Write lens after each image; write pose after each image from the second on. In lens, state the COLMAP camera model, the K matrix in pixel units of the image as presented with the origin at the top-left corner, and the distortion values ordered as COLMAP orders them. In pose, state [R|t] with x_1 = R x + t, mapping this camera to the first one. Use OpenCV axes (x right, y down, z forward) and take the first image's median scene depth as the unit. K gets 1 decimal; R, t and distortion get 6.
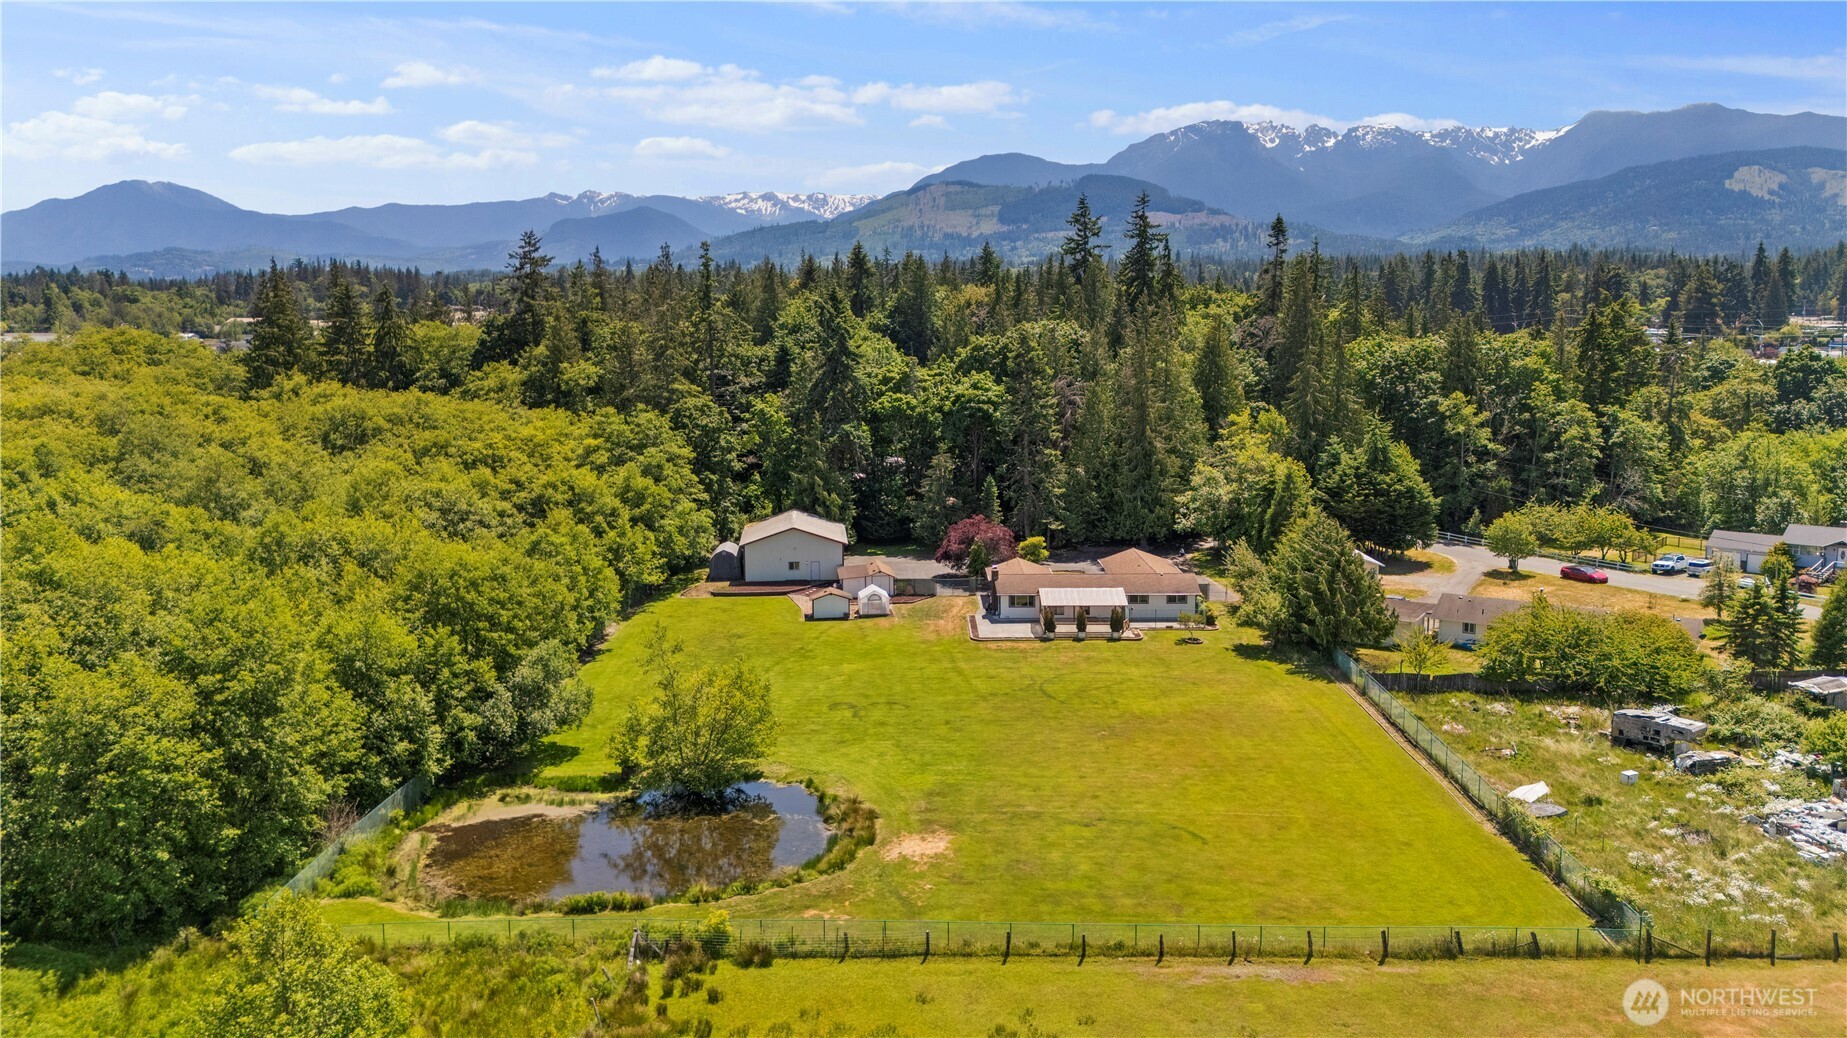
lens RADIAL K [[1258.0, 0, 923.7], [0, 1258.0, 514.5], [0, 0, 1]] dist [0.005746, 0.003958]
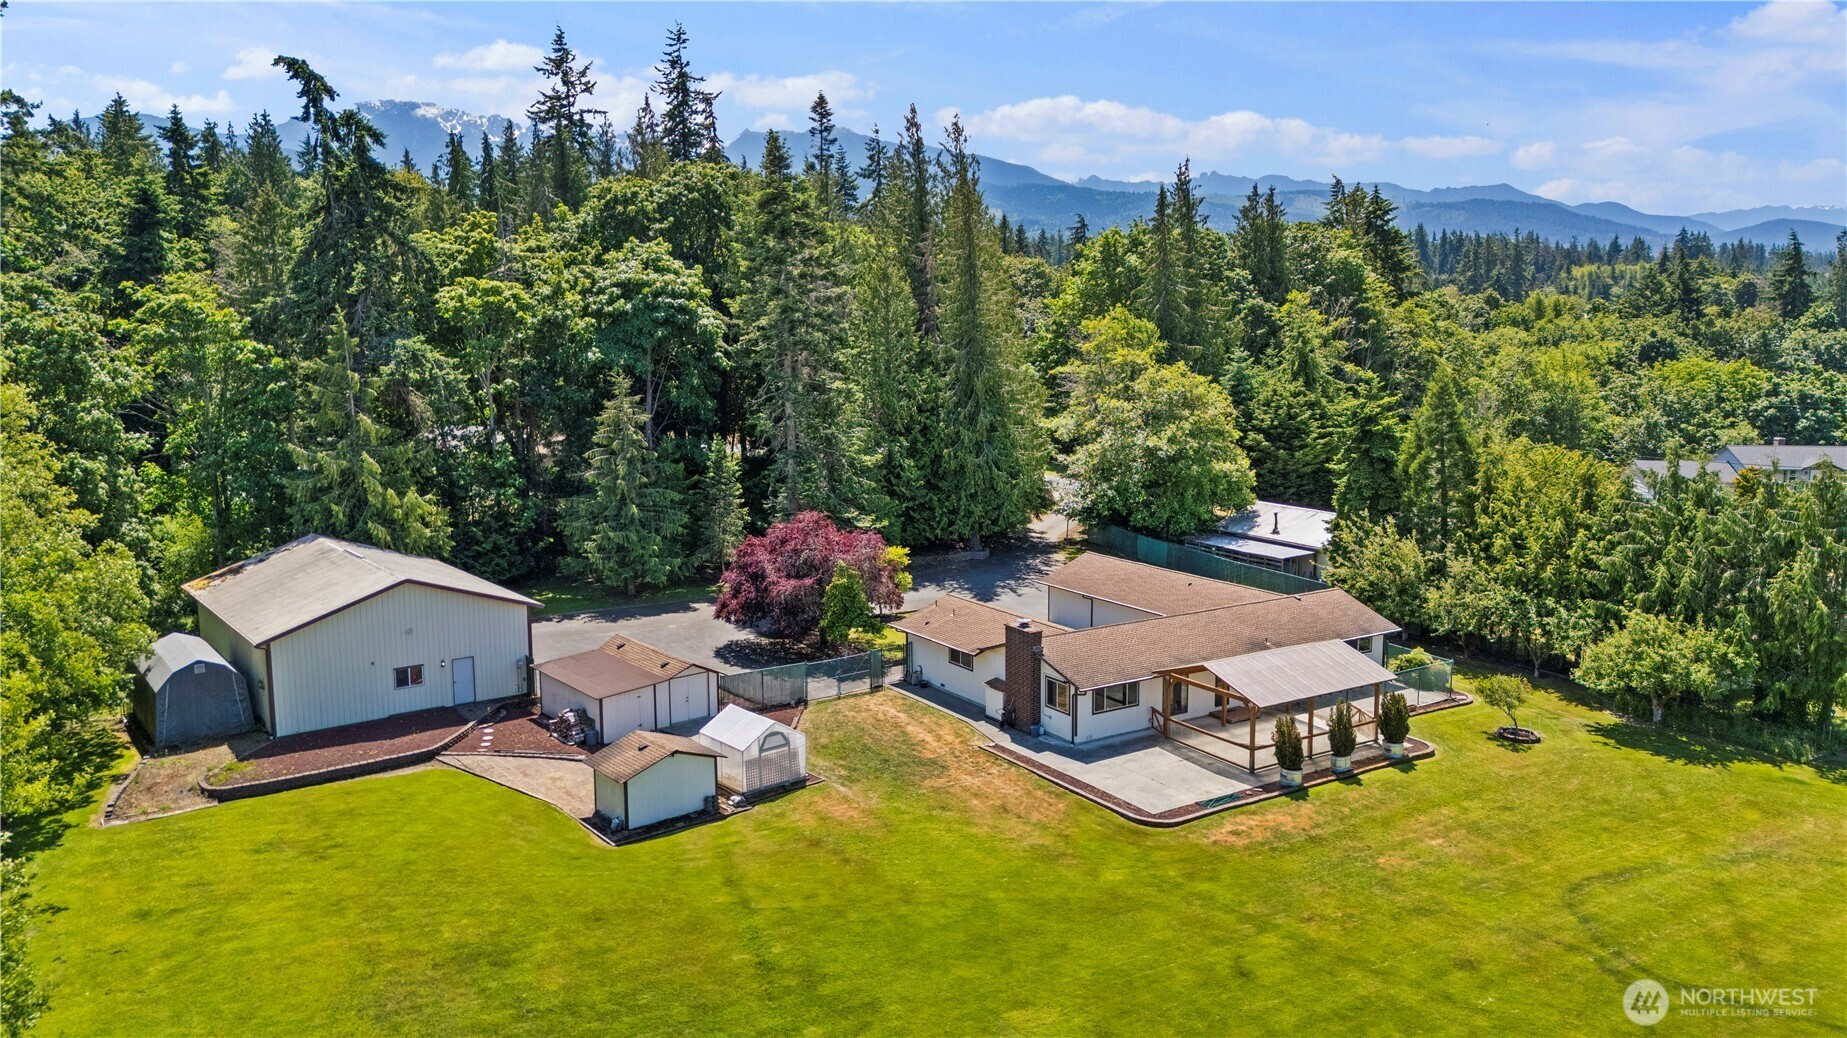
lens RADIAL K [[1258.0, 0, 926.5], [0, 1258.0, 525.9], [0, 0, 1]] dist [0.005746, 0.003958]
pose [[0.825516, -0.080006, 0.558679, -0.168542], [0.067897, 0.996790, 0.042419, -0.010746], [-0.560280, 0.002915, 0.828298, 0.529589]]
